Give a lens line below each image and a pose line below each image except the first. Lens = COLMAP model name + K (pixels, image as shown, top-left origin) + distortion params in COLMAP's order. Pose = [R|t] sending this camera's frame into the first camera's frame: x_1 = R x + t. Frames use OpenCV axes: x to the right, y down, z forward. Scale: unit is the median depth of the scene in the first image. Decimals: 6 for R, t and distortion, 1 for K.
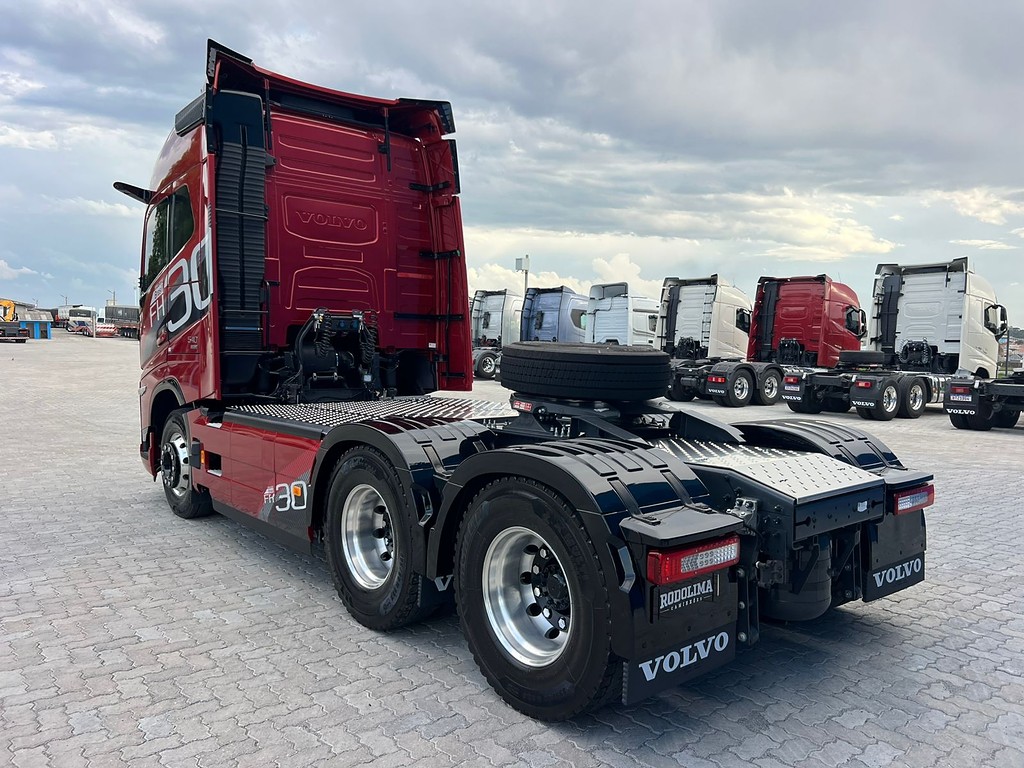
lens RADIAL K [[786.3, 0, 512.0], [0, 786.3, 384.0], [0, 0, 1]] dist [0.011707, 0.005370]
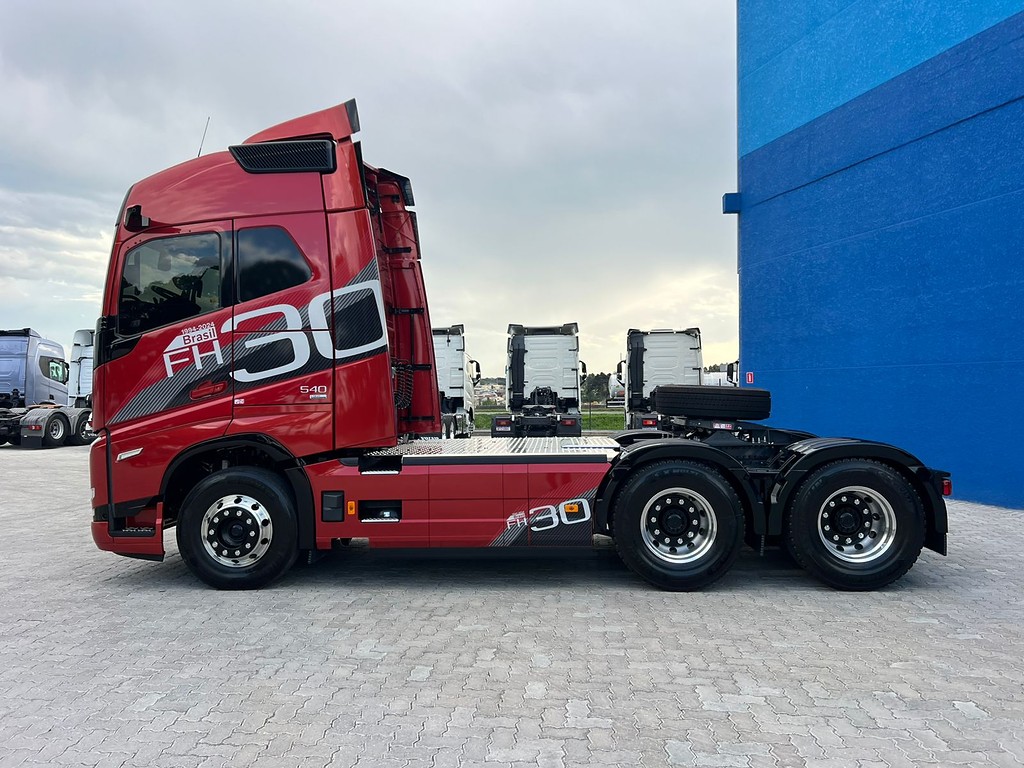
lens RADIAL K [[810.0, 0, 483.2], [0, 810.0, 373.6], [0, 0, 1]] dist [0.046434, -0.006133]
pose [[0.663000, 0.002941, 0.748614, -0.410337], [0.054773, 0.997122, -0.052425, -0.004641], [-0.746613, 0.075762, 0.660931, 0.077996]]
